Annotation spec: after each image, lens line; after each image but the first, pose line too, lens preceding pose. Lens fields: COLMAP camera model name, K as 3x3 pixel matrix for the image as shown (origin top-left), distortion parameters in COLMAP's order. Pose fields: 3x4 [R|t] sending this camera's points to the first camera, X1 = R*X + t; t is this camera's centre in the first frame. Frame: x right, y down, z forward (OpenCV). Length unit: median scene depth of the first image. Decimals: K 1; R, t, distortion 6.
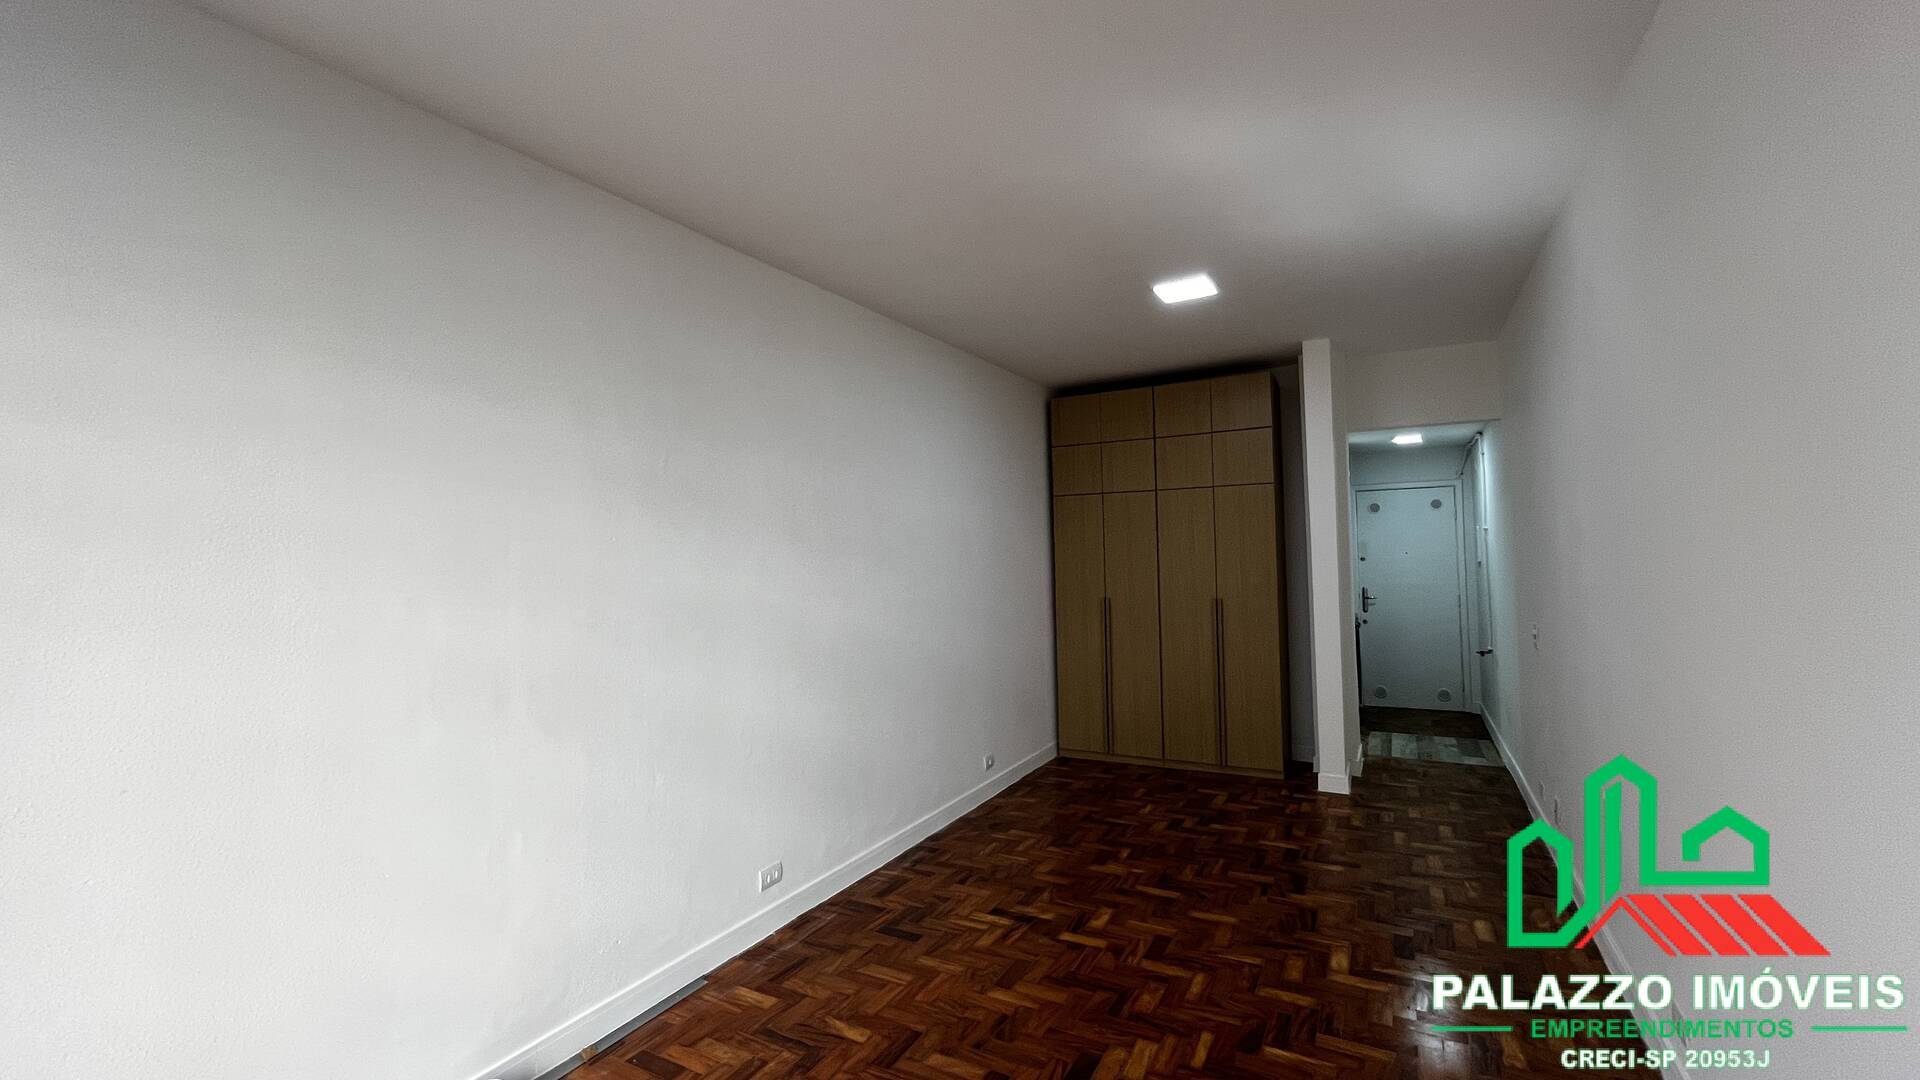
lens RADIAL K [[776.4, 0, 959.2], [0, 776.4, 534.6], [0, 0, 1]] dist [0.001743, 0.000044]
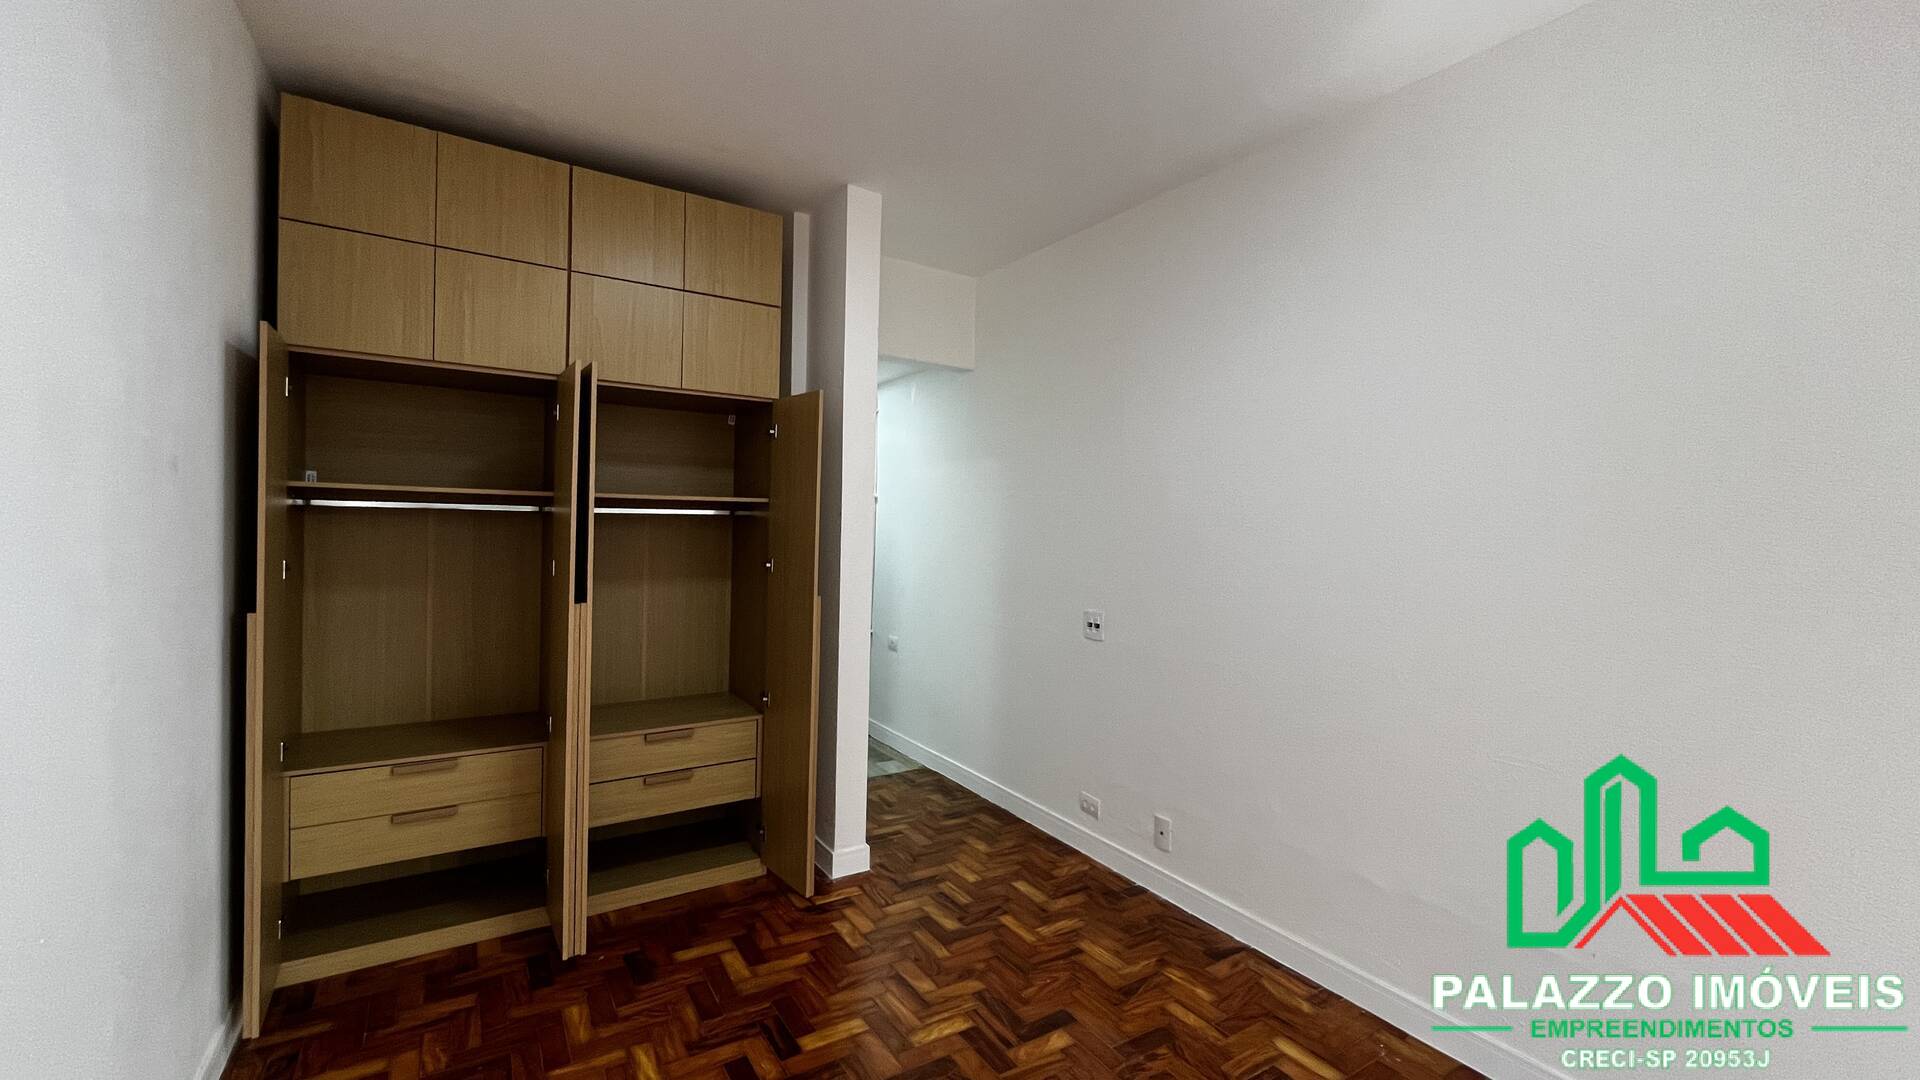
lens RADIAL K [[776.4, 0, 960.8], [0, 776.4, 547.3], [0, 0, 1]] dist [0.001743, 0.000044]
pose [[0.484588, 0.010995, 0.874673, -0.066973], [-0.058872, 0.998064, 0.020070, 0.031132], [-0.872759, -0.061220, 0.484298, 0.630329]]
